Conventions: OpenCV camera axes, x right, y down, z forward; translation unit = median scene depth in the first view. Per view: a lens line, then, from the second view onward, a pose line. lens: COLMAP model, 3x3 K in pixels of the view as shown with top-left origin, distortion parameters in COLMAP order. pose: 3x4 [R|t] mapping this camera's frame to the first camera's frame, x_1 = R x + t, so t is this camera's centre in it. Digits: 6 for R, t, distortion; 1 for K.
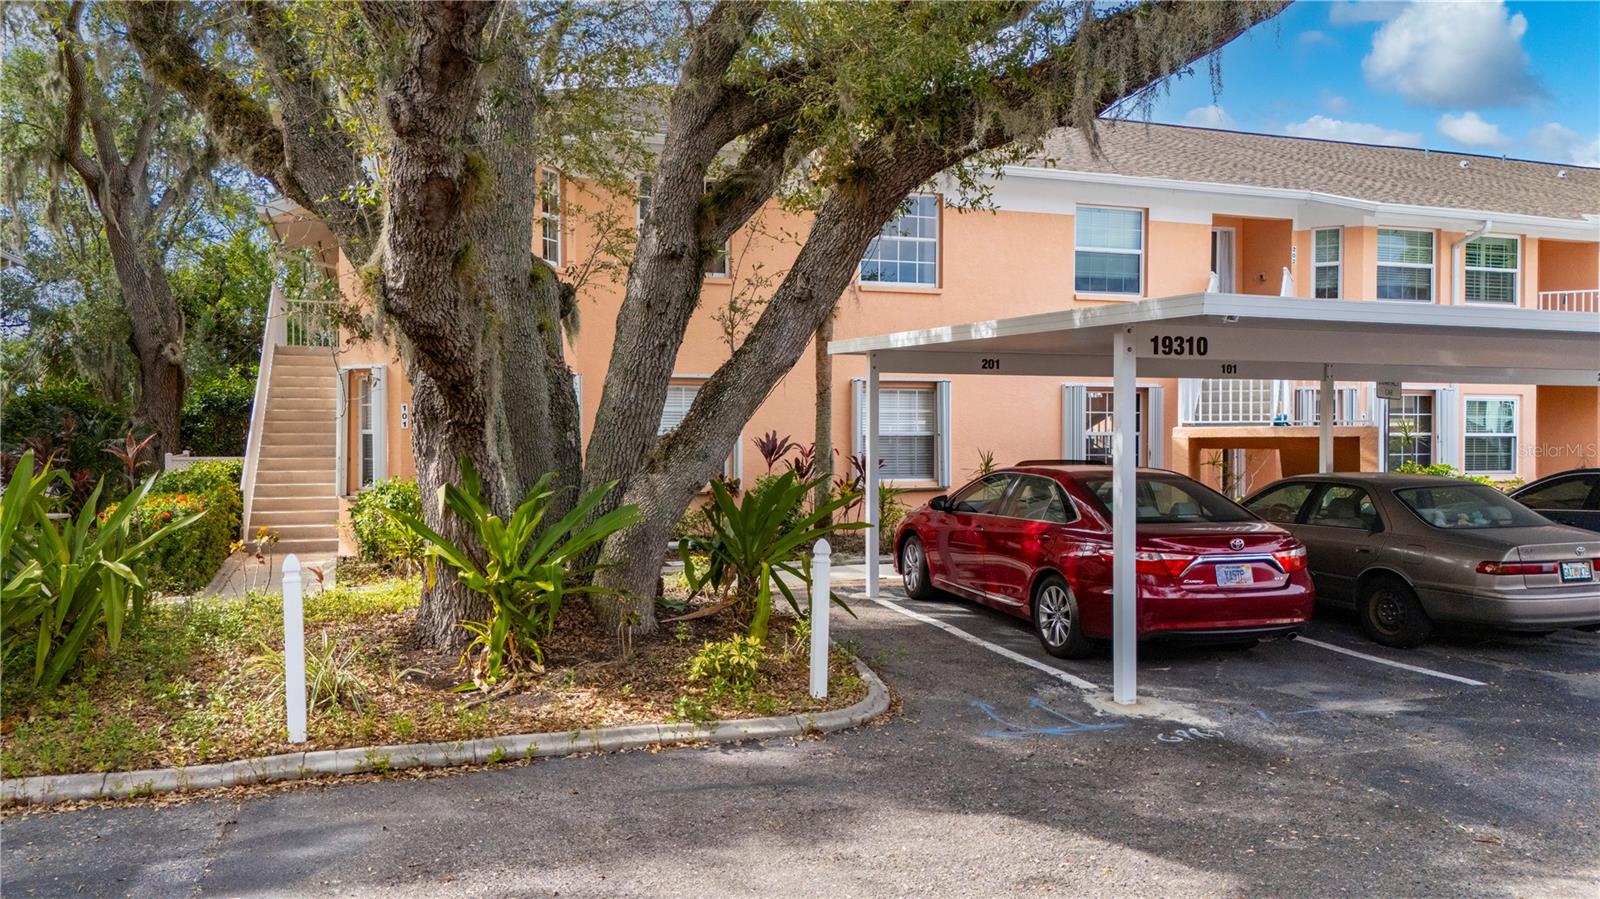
lens RADIAL K [[1152.4, 0, 801.9], [0, 1152.4, 464.5], [0, 0, 1]] dist [0.041670, -0.004636]
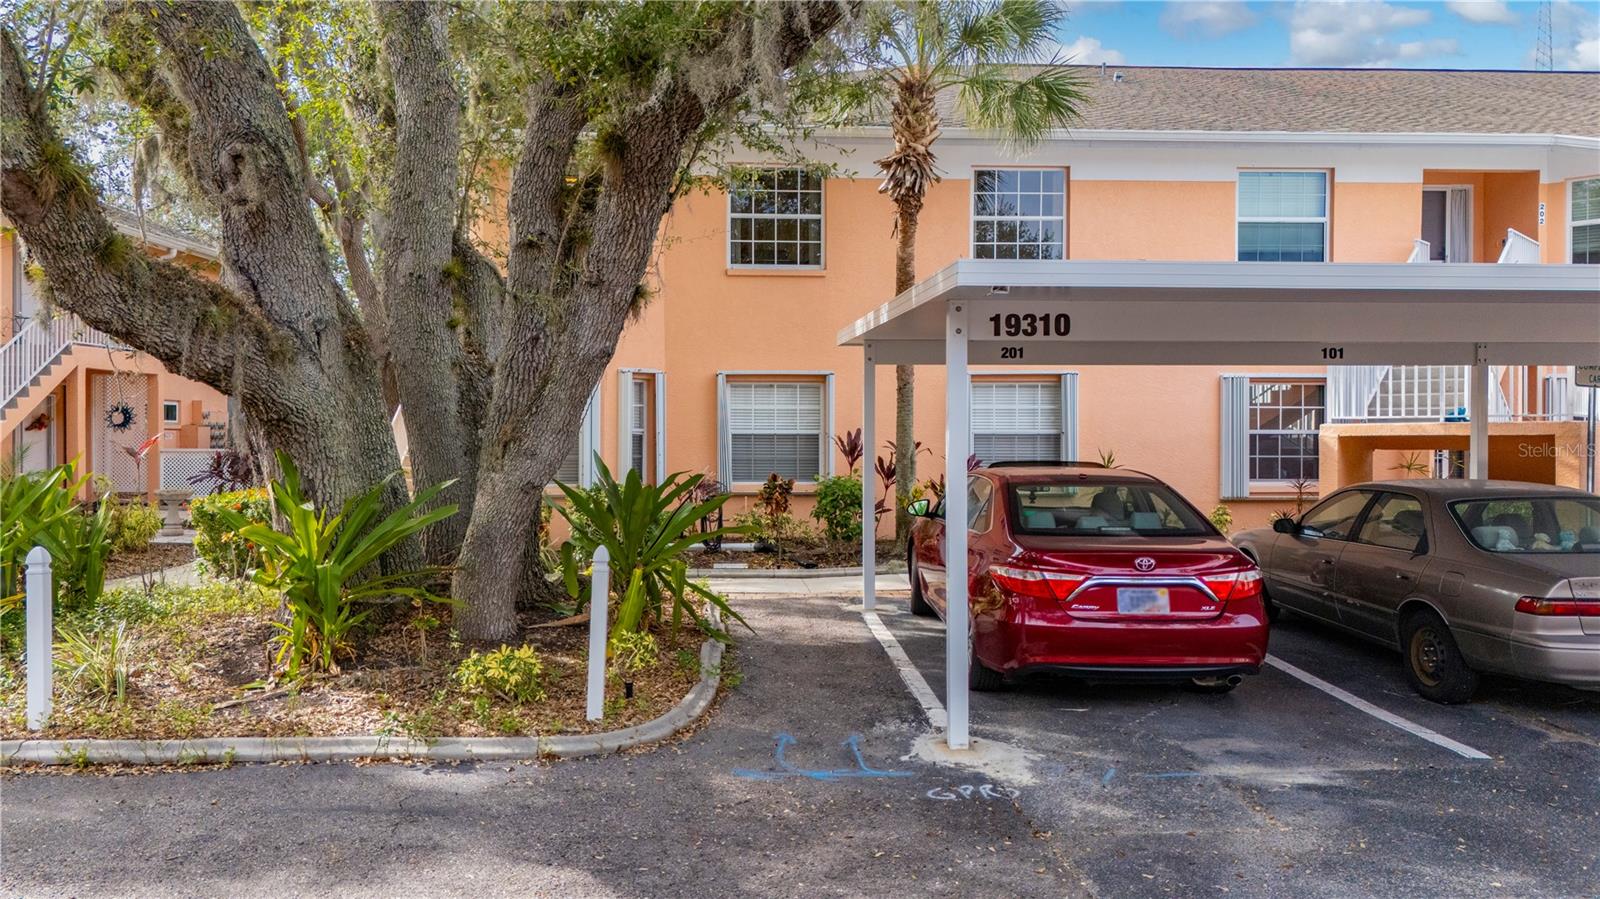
lens RADIAL K [[1163.2, 0, 800.0], [0, 1163.2, 449.5], [0, 0, 1]] dist [0.064823, -0.052946]
pose [[0.960131, 0.003411, -0.279531, 0.400978], [-0.006998, 0.999905, -0.011837, -0.001179], [0.279464, 0.013322, 0.960064, 0.142022]]
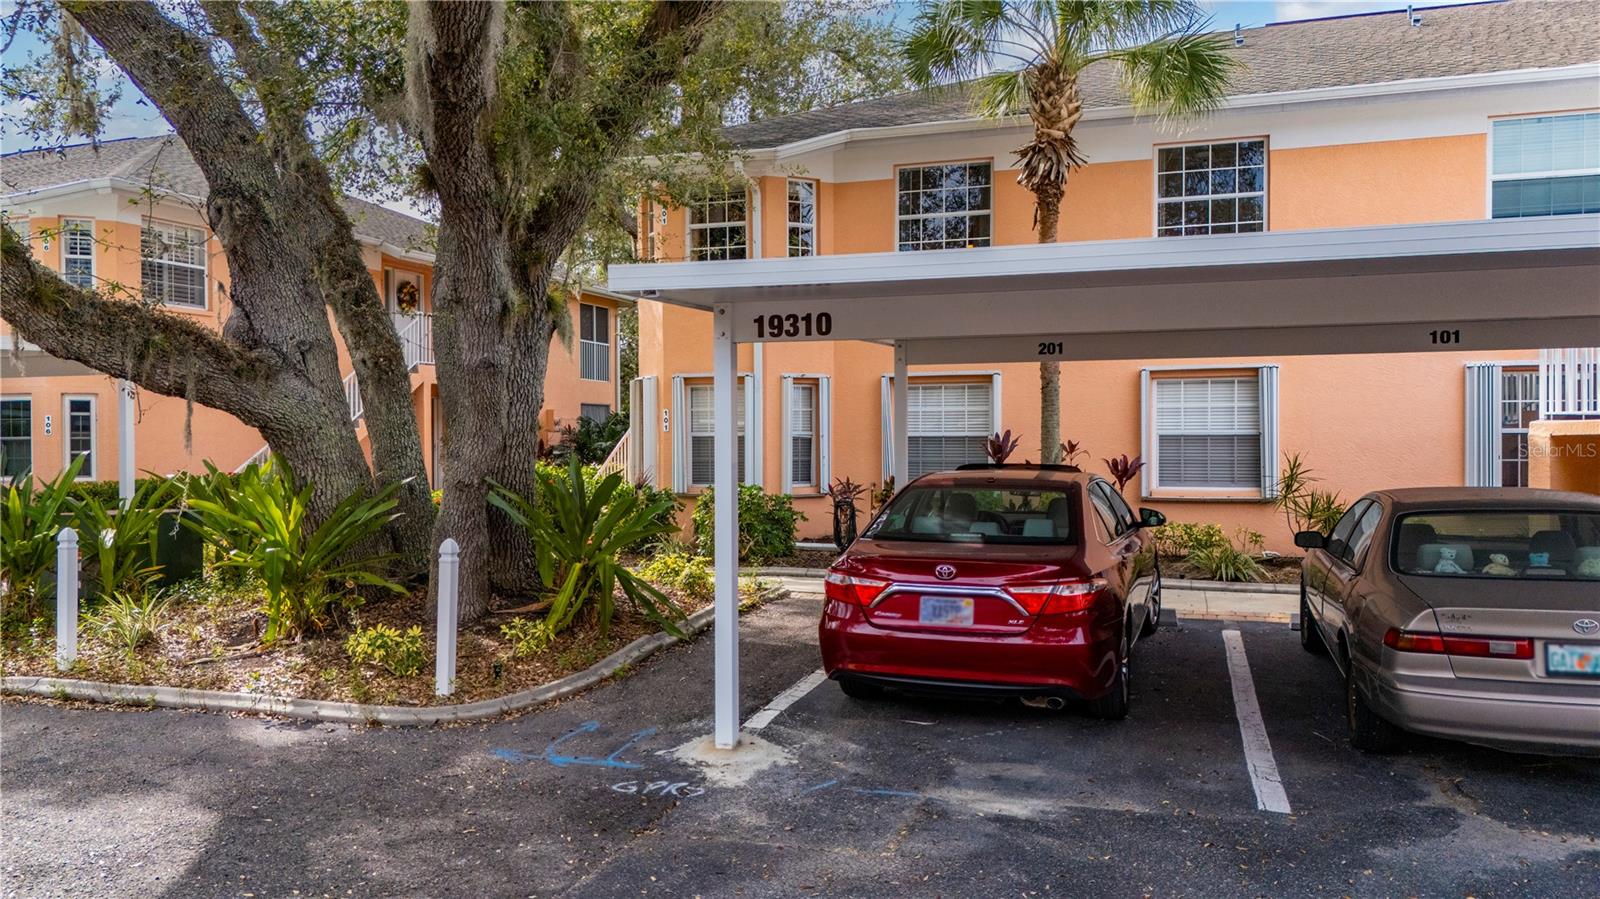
lens RADIAL K [[1169.8, 0, 819.6], [0, 1169.8, 453.2], [0, 0, 1]] dist [0.085914, -0.087401]
pose [[0.798467, 0.003911, -0.602026, 0.843144], [-0.010566, 0.999916, -0.007519, -0.004903], [0.601946, 0.012365, 0.798441, 0.342126]]
